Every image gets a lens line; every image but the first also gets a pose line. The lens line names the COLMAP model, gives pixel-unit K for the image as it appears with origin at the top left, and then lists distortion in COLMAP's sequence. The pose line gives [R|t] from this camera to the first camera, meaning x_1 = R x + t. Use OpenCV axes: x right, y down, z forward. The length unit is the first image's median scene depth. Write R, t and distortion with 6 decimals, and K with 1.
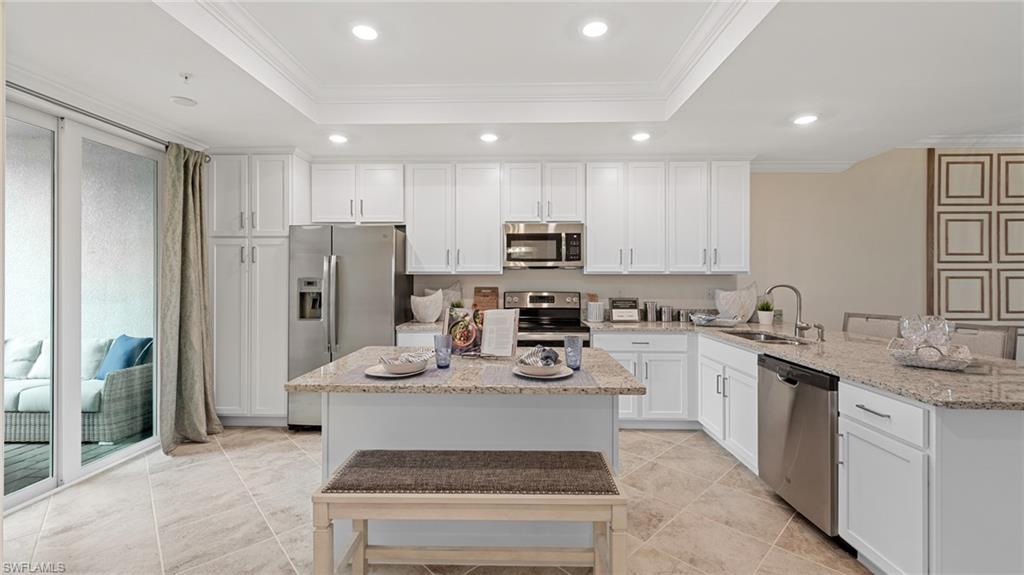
lens RADIAL K [[417.5, 0, 510.3], [0, 417.5, 275.7], [0, 0, 1]] dist [0.000344, -0.000032]
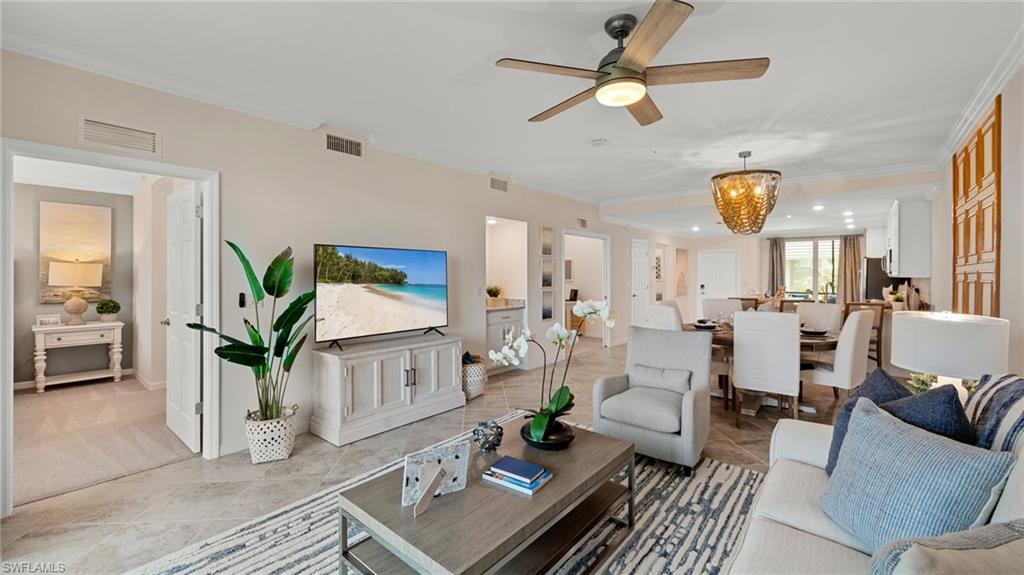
lens RADIAL K [[415.5, 0, 512.0], [0, 415.5, 275.0], [0, 0, 1]] dist [0.018372, 0.000111]
pose [[-0.616789, -0.004258, -0.787117, 2.615944], [-0.003398, 0.999990, -0.002747, -0.001716], [0.787121, 0.000980, -0.616797, 0.826022]]
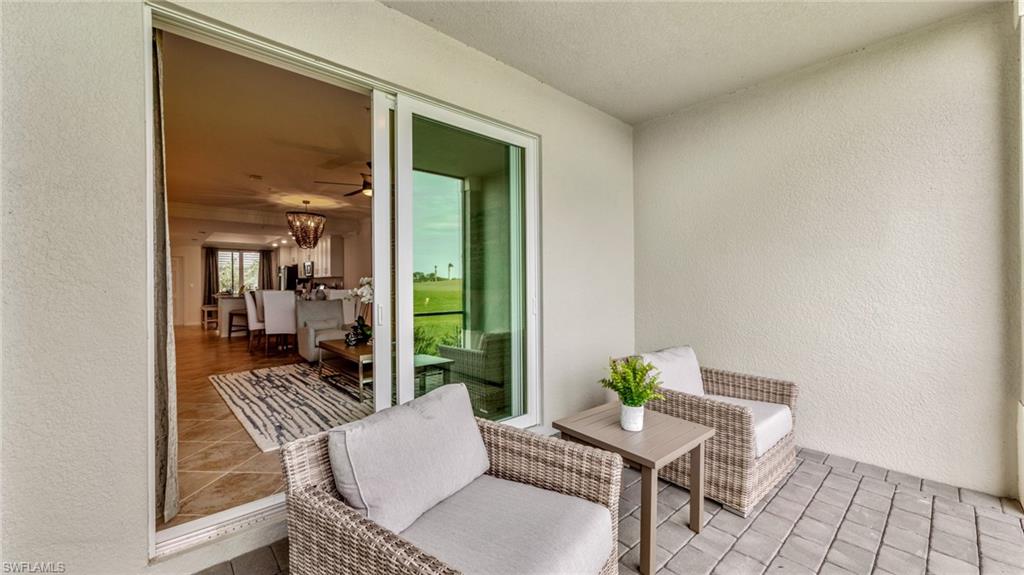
lens RADIAL K [[394.3, 0, 513.0], [0, 394.3, 285.8], [0, 0, 1]] dist [0.001164, 0.000048]
pose [[0.696669, -0.002200, -0.717389, 3.328403], [0.011009, 0.999910, 0.007625, 0.051657], [0.717308, -0.013210, 0.696631, 0.007435]]
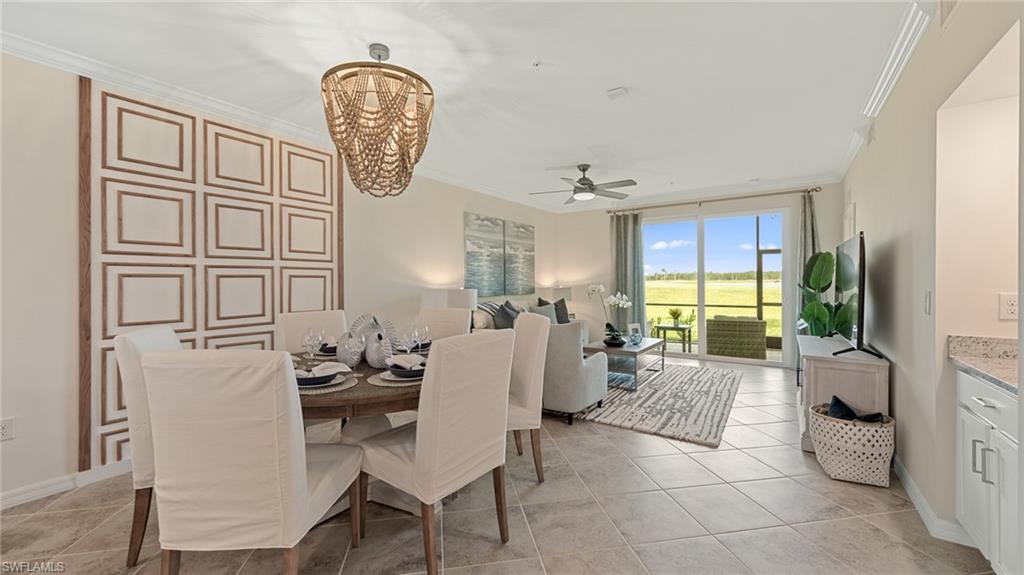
lens RADIAL K [[403.5, 0, 510.9], [0, 403.5, 284.5], [0, 0, 1]] dist [0.002677, 0.000144]
pose [[0.533739, -0.010752, 0.845581, 0.864484], [0.003483, 0.999939, 0.010516, 0.015239], [-0.845642, -0.002668, 0.533744, 0.102030]]
